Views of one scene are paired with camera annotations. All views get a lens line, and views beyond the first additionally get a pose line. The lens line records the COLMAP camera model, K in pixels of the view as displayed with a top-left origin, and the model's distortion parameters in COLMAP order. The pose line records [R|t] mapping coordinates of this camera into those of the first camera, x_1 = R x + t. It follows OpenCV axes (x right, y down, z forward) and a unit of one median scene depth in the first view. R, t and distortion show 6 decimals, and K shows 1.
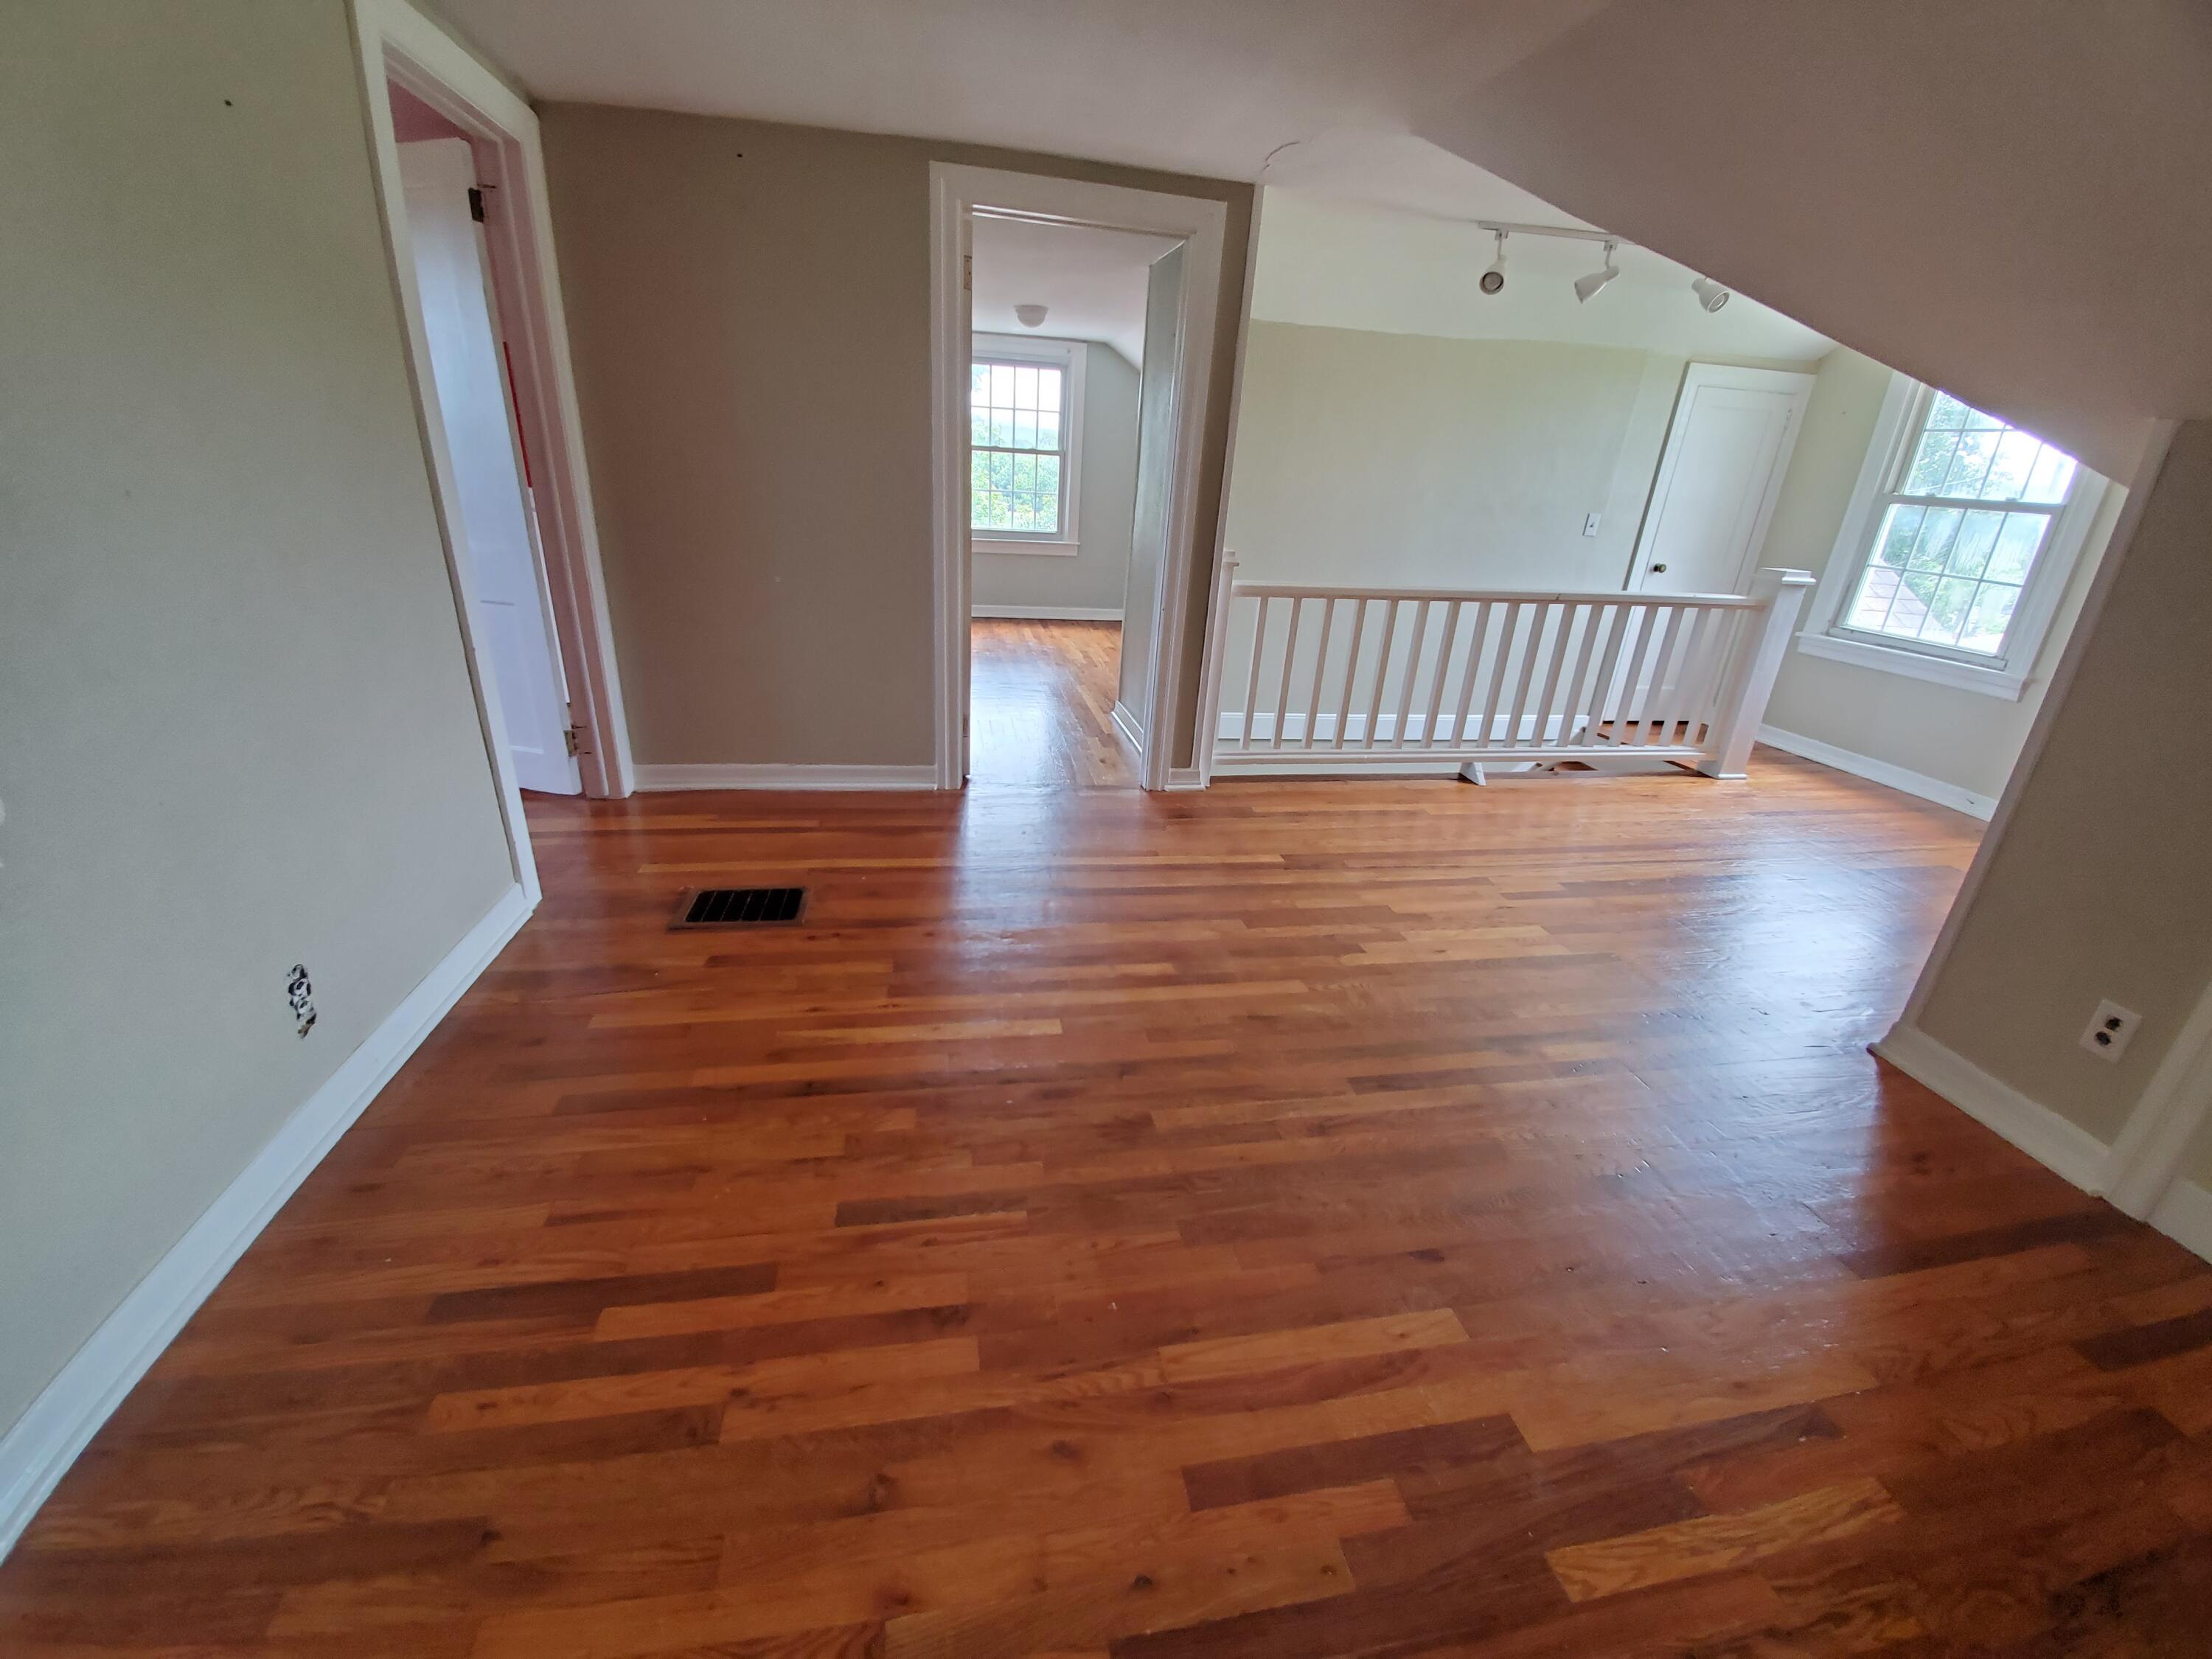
lens RADIAL K [[875.4, 0, 1105.2], [0, 875.4, 820.7], [0, 0, 1]] dist [0.002582, -0.009000]
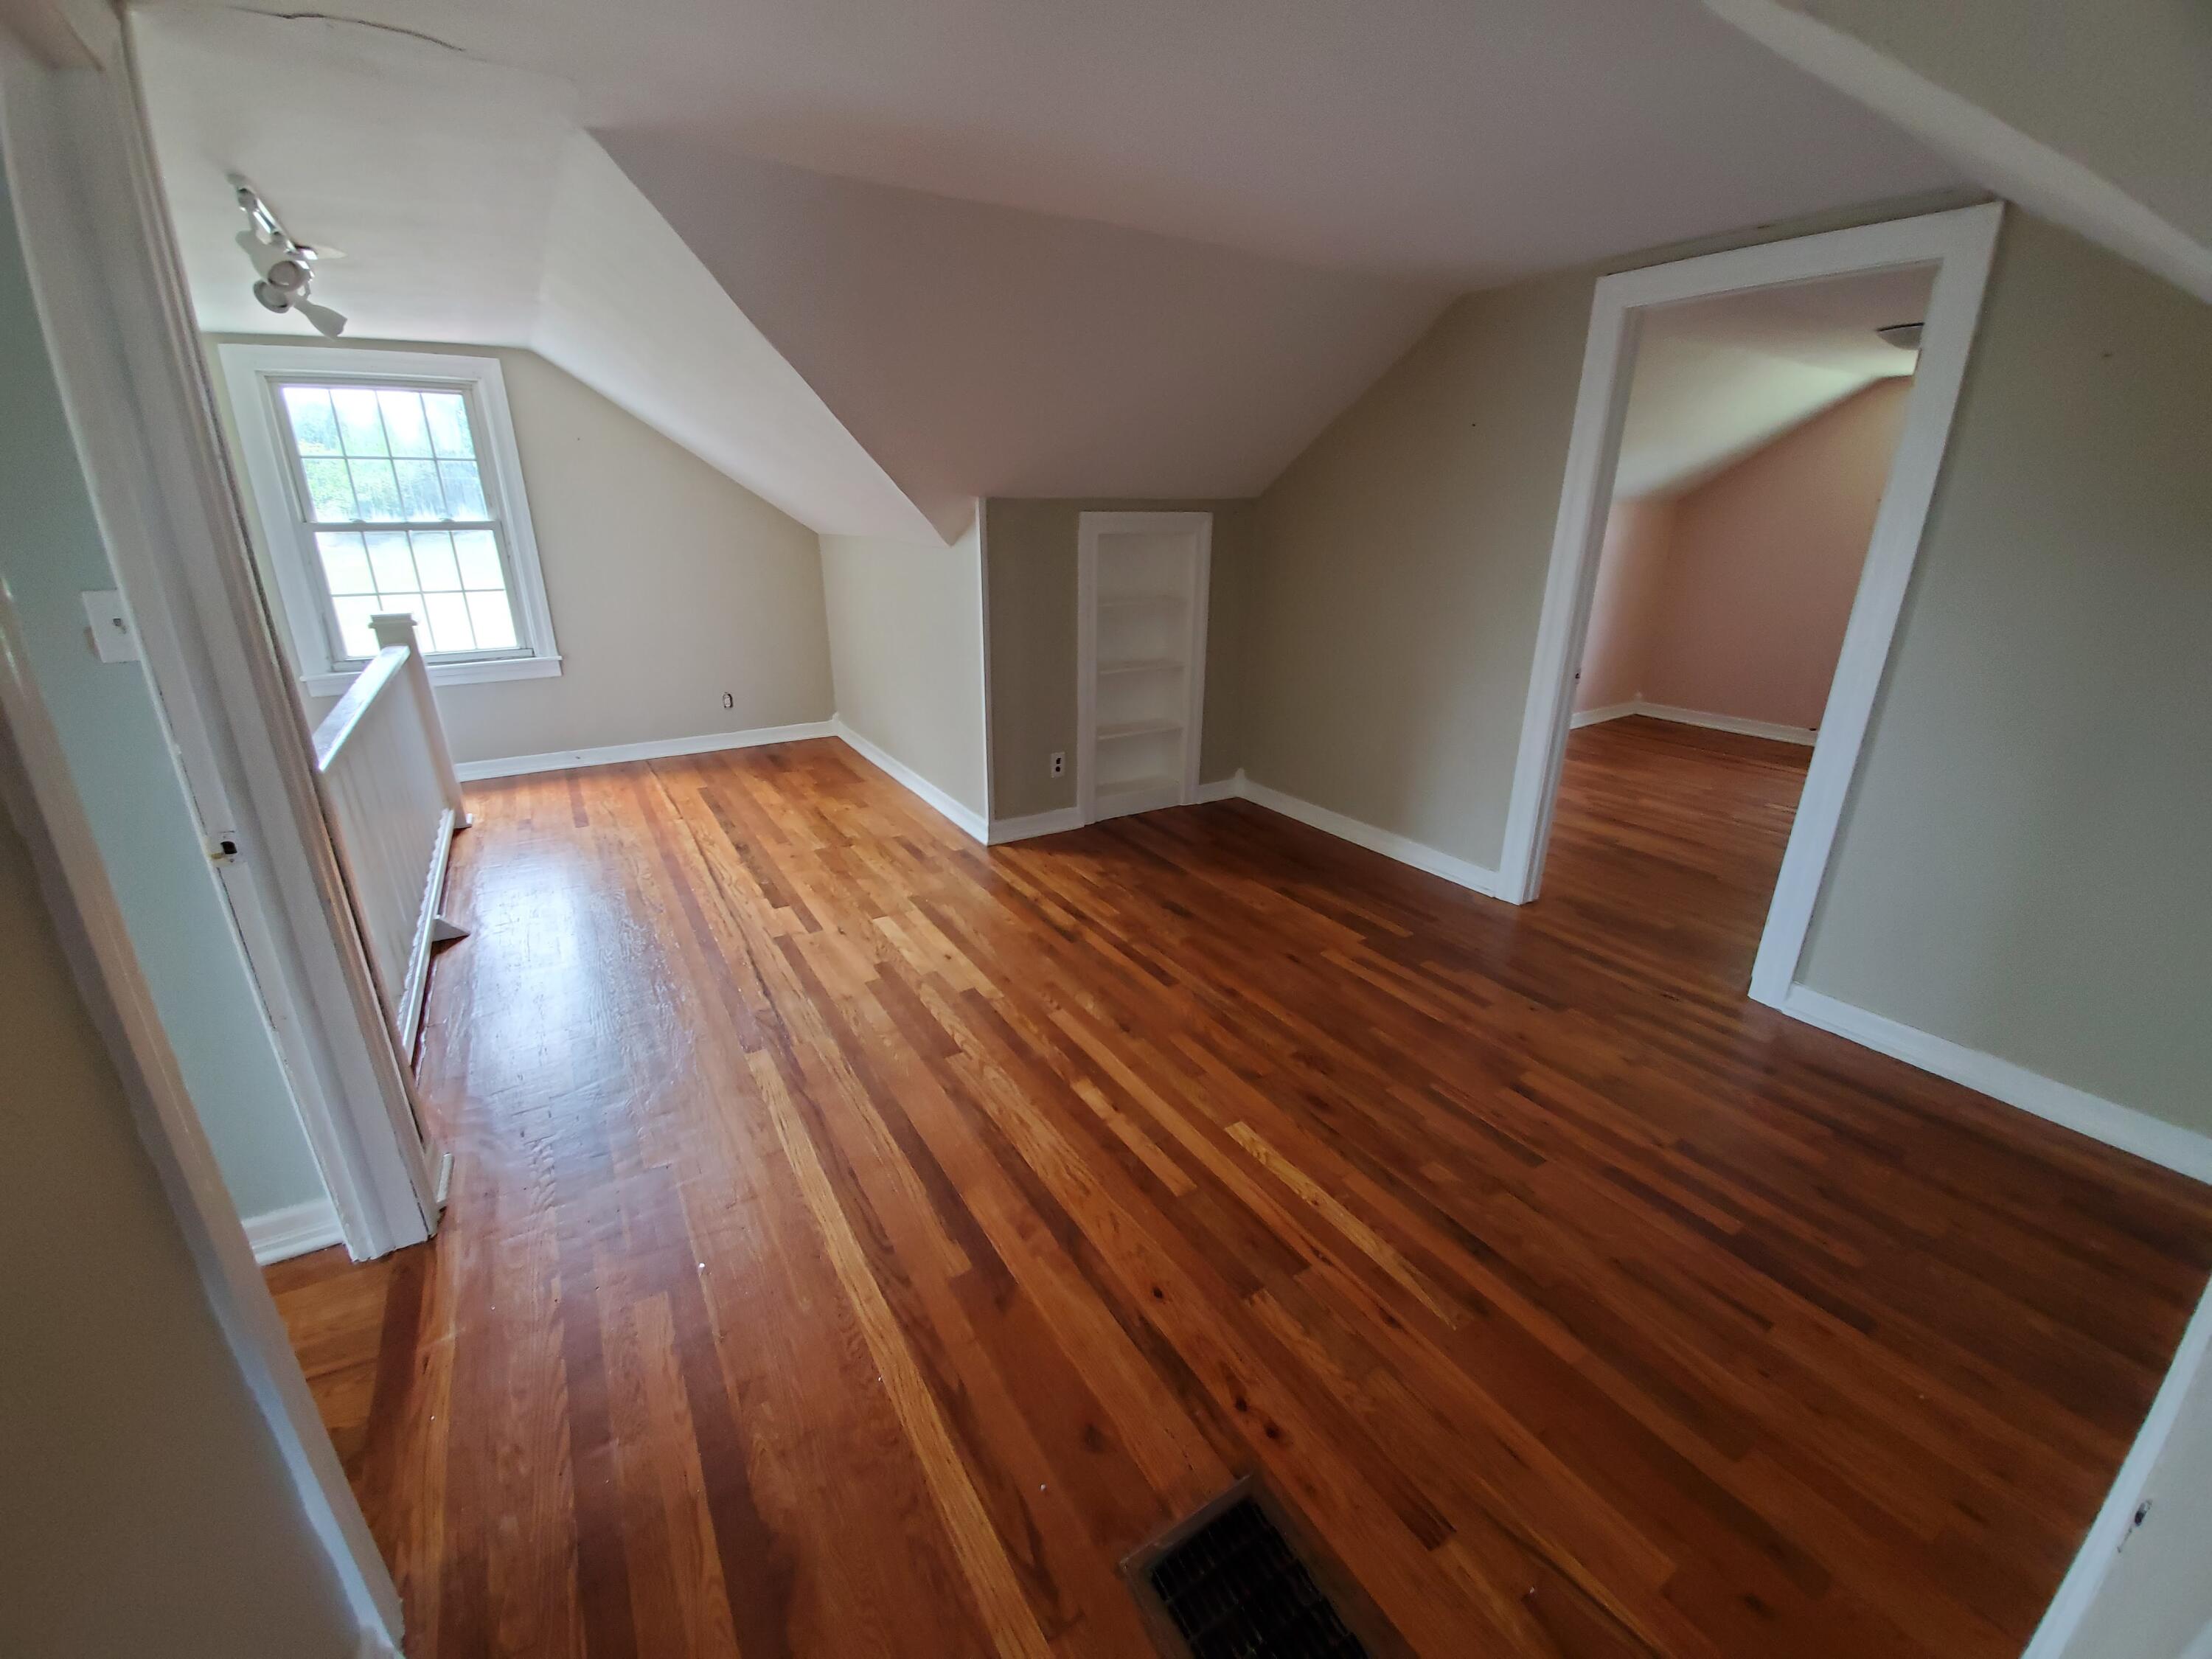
lens RADIAL K [[875.4, 0, 1091.6], [0, 875.4, 825.7], [0, 0, 1]] dist [0.002582, -0.009000]
pose [[-0.362962, -0.367889, 0.856105, -0.778313], [0.327479, 0.809788, 0.486826, -0.630745], [-0.872362, 0.457056, -0.173447, 1.238280]]
